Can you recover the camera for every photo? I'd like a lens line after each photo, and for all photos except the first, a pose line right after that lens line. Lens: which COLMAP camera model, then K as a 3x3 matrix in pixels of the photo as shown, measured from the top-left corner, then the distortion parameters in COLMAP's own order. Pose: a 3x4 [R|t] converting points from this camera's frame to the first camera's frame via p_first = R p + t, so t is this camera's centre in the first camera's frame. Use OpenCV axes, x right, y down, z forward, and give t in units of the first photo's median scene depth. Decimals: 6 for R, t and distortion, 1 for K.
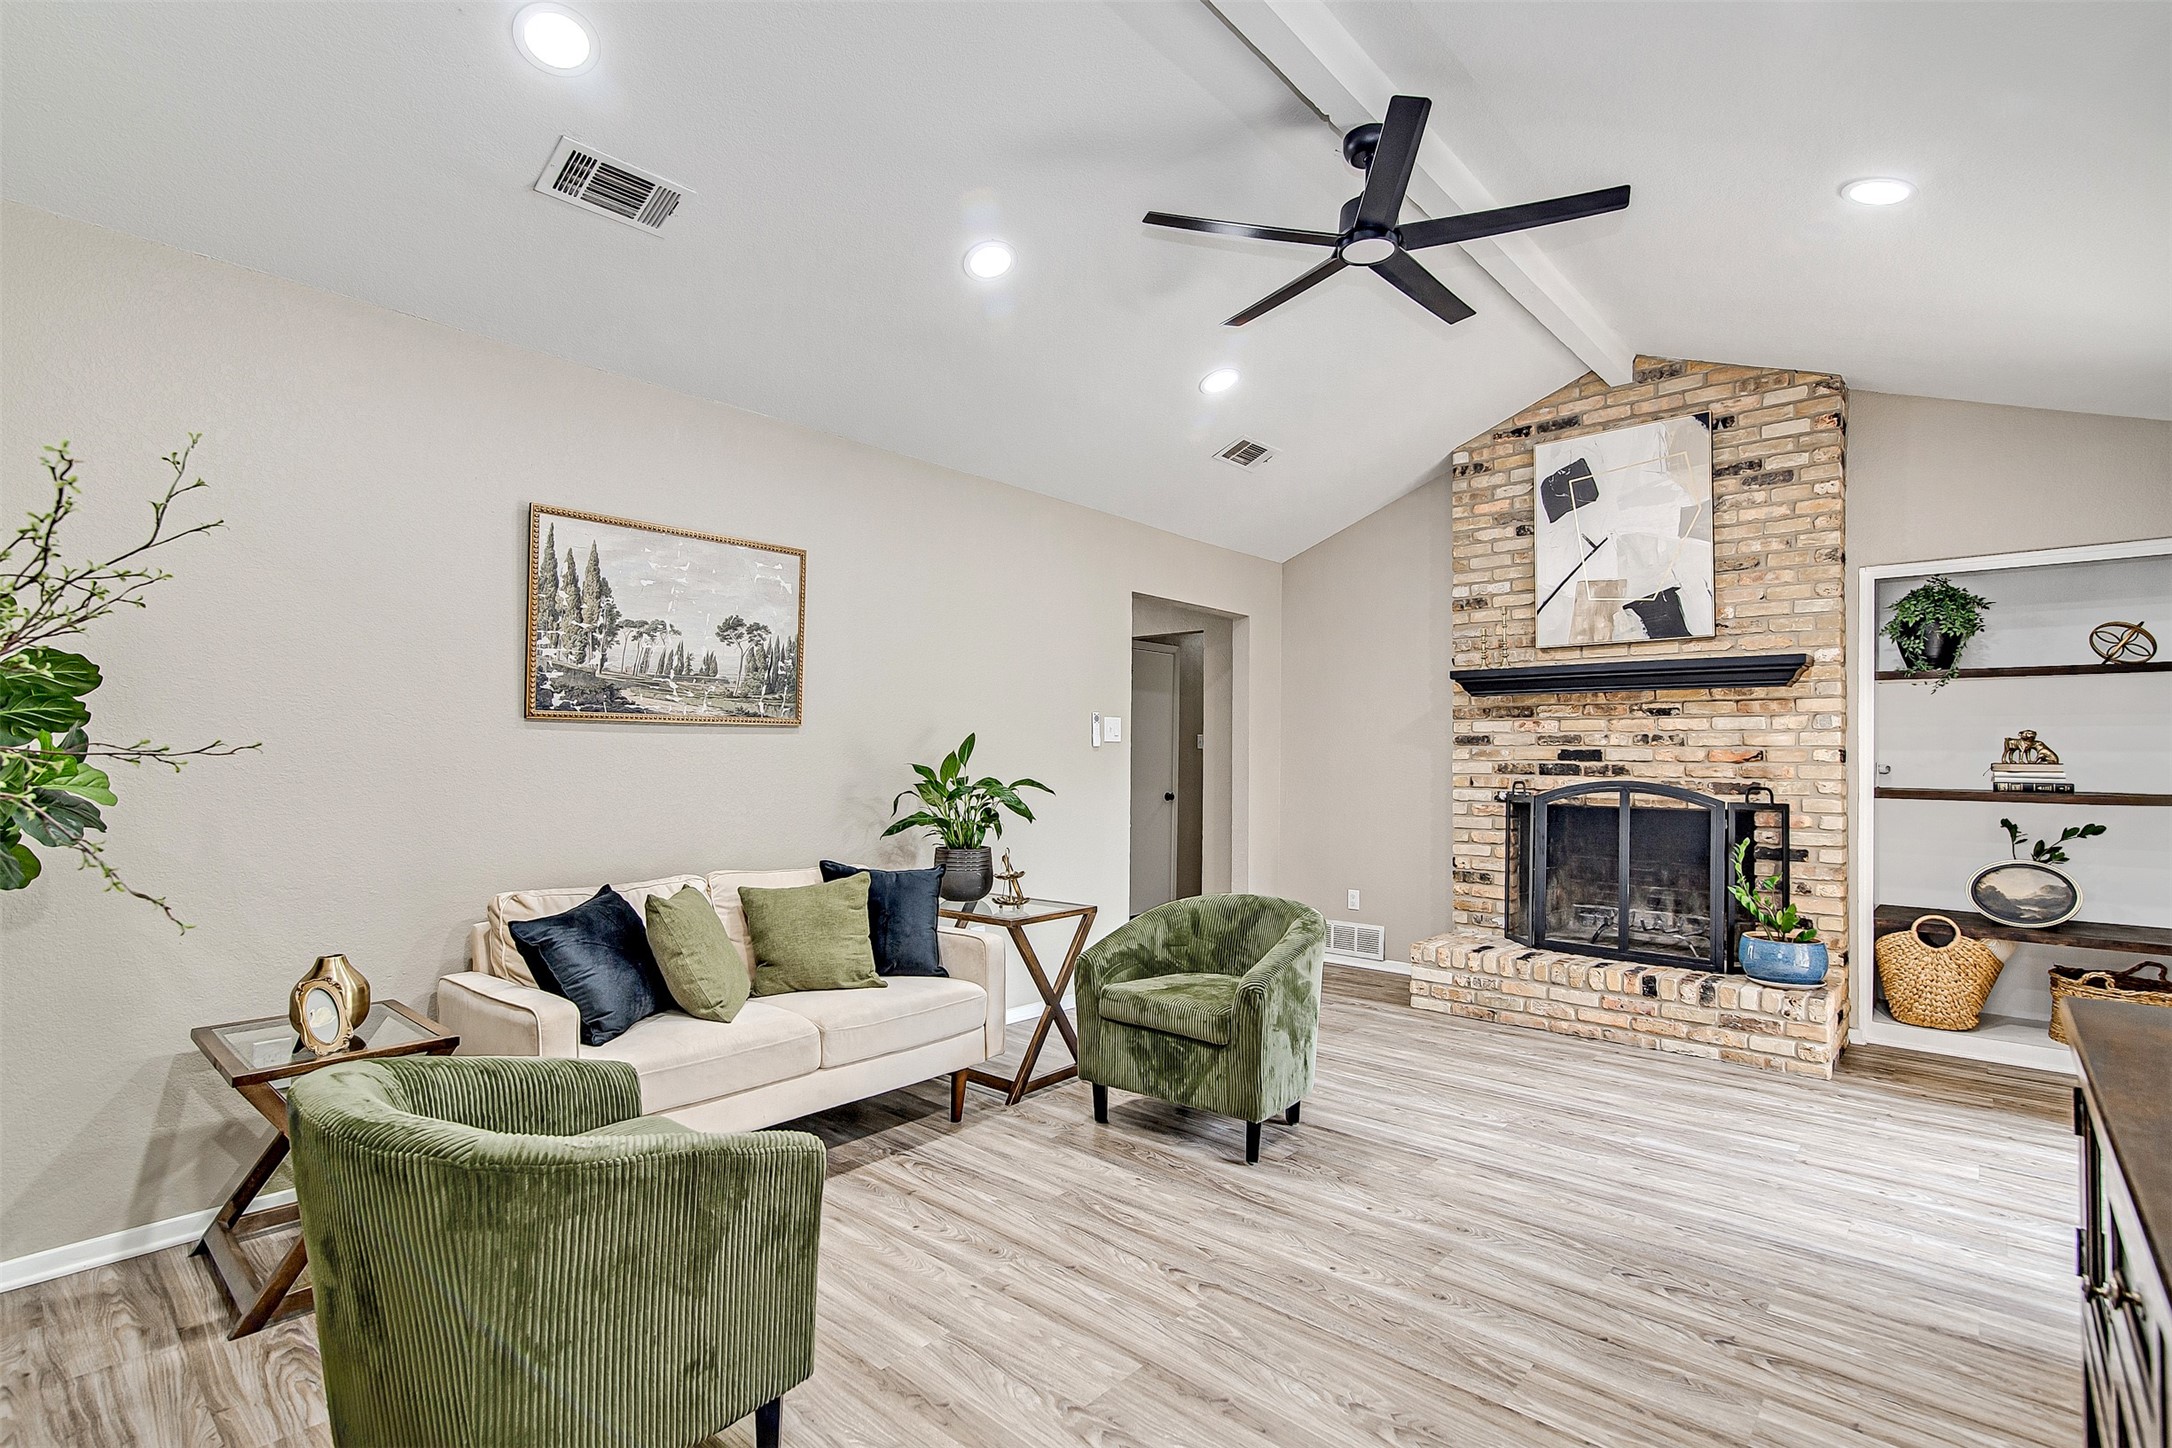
lens RADIAL K [[1009.8, 0, 1086.0], [0, 1009.8, 724.0], [0, 0, 1]] dist [-0.000698, -0.000176]
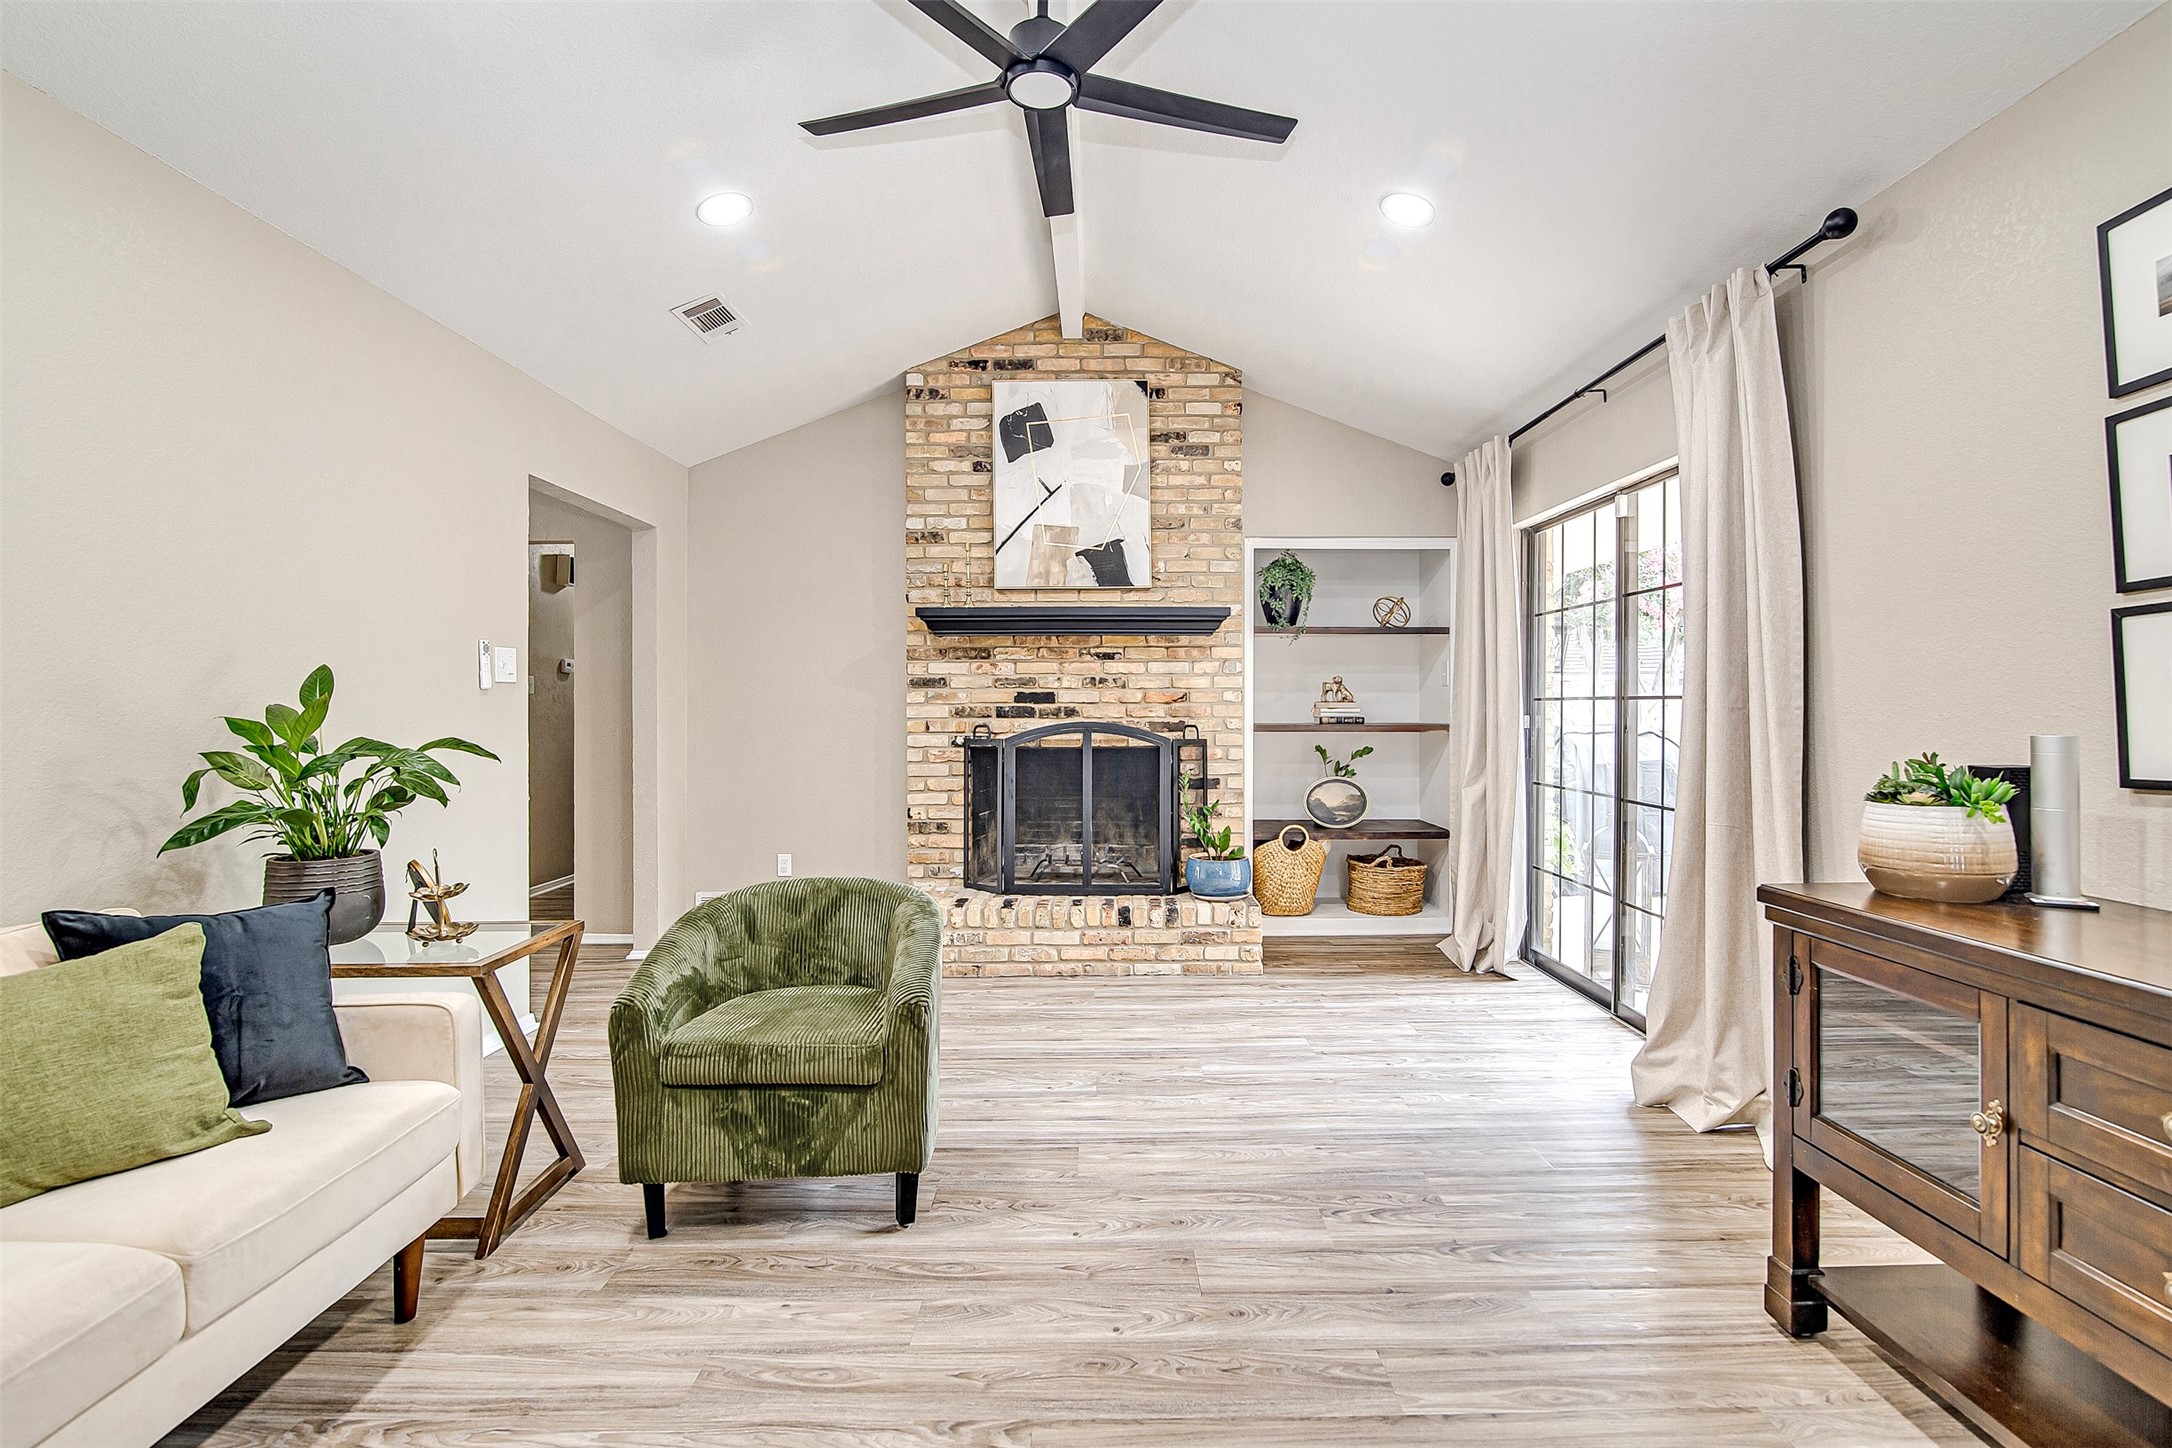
lens RADIAL K [[1018.4, 0, 1088.5], [0, 1018.4, 694.6], [0, 0, 1]] dist [-0.021248, 0.000449]
pose [[0.741427, -0.003129, 0.671026, -0.172252], [-0.012631, 0.999747, 0.018617, 0.009281], [-0.670914, -0.022279, 0.741200, 0.236046]]
